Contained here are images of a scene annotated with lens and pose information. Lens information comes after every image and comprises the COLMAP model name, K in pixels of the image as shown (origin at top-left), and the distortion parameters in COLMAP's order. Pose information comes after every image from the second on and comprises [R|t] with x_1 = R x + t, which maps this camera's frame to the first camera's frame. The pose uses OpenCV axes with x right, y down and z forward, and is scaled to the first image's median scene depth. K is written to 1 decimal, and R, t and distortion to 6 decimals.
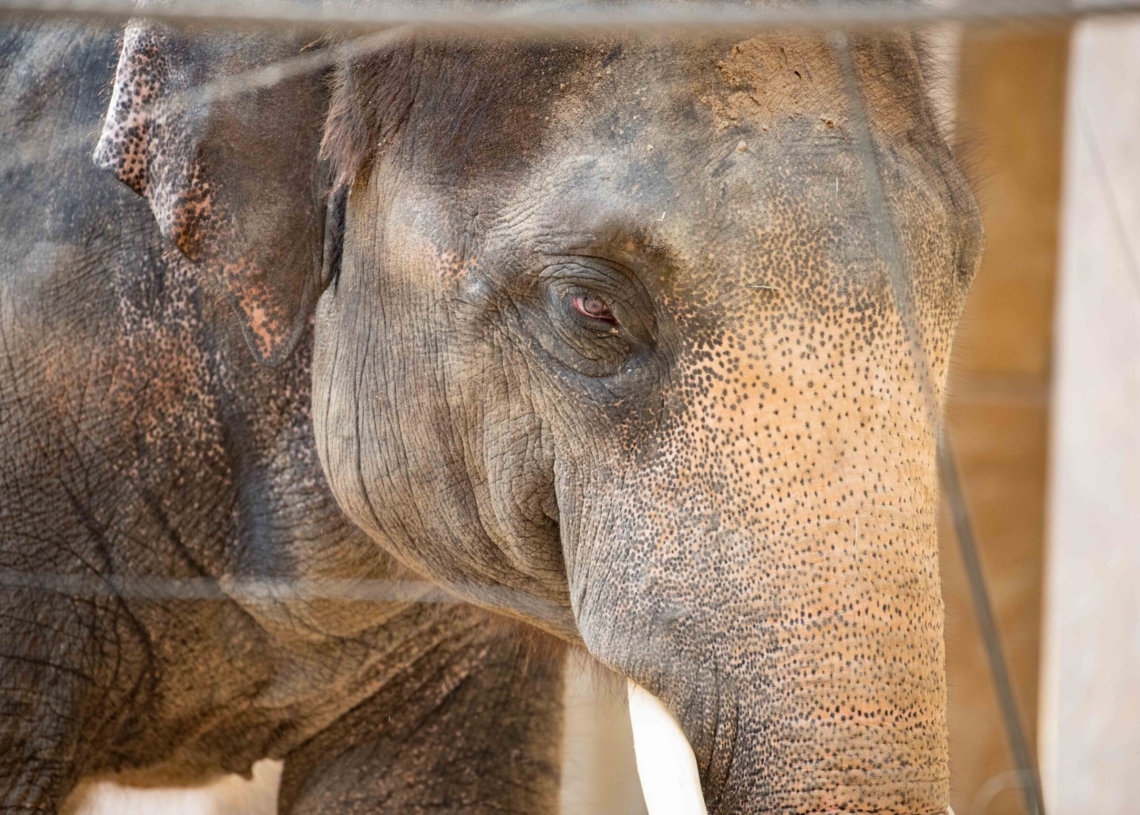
lens RADIAL K [[6957.1, 0, 569.9], [0, 6957.1, 407.0], [0, 0, 1]] dist [0.225114, 0.000000]
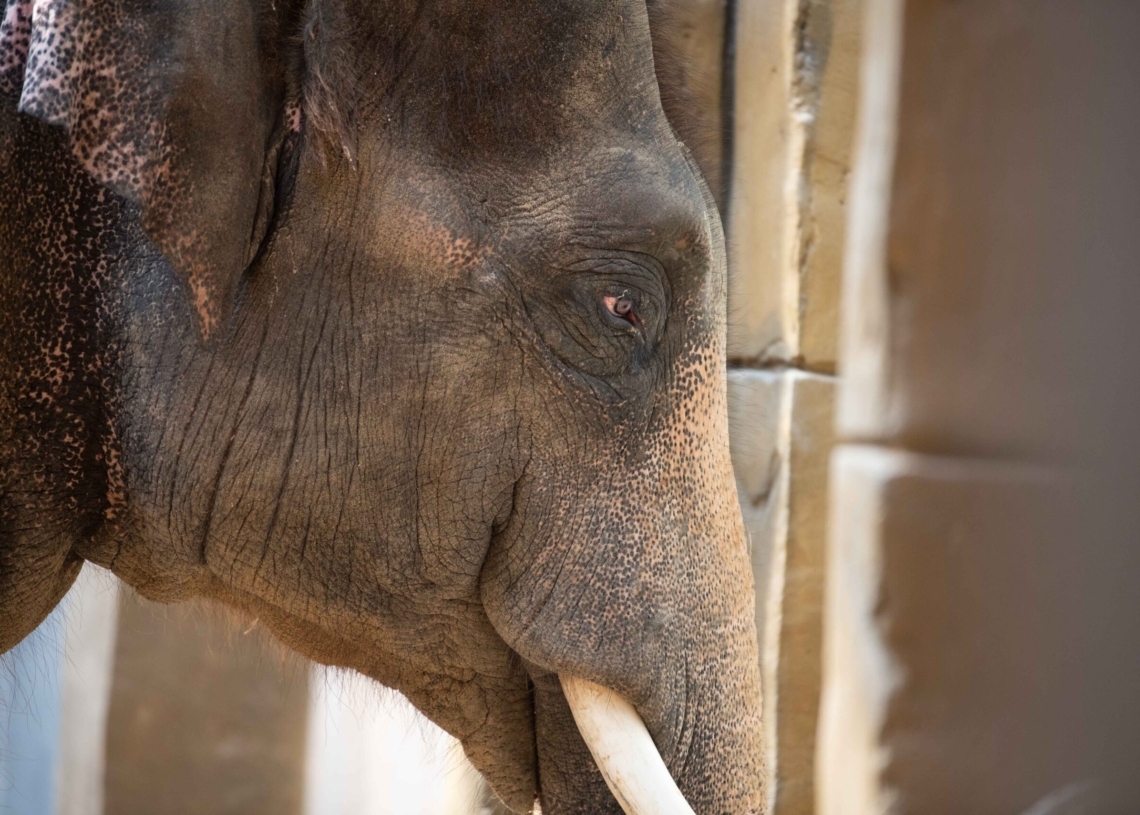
lens RADIAL K [[6957.1, 0, 569.9], [0, 6957.1, 409.0], [0, 0, 1]] dist [0.225114, 0.000000]
pose [[0.521230, 0.027283, 0.852980, -0.823894], [-0.024944, 0.999549, -0.016728, 0.016605], [-0.853052, -0.012558, 0.521675, 0.494610]]
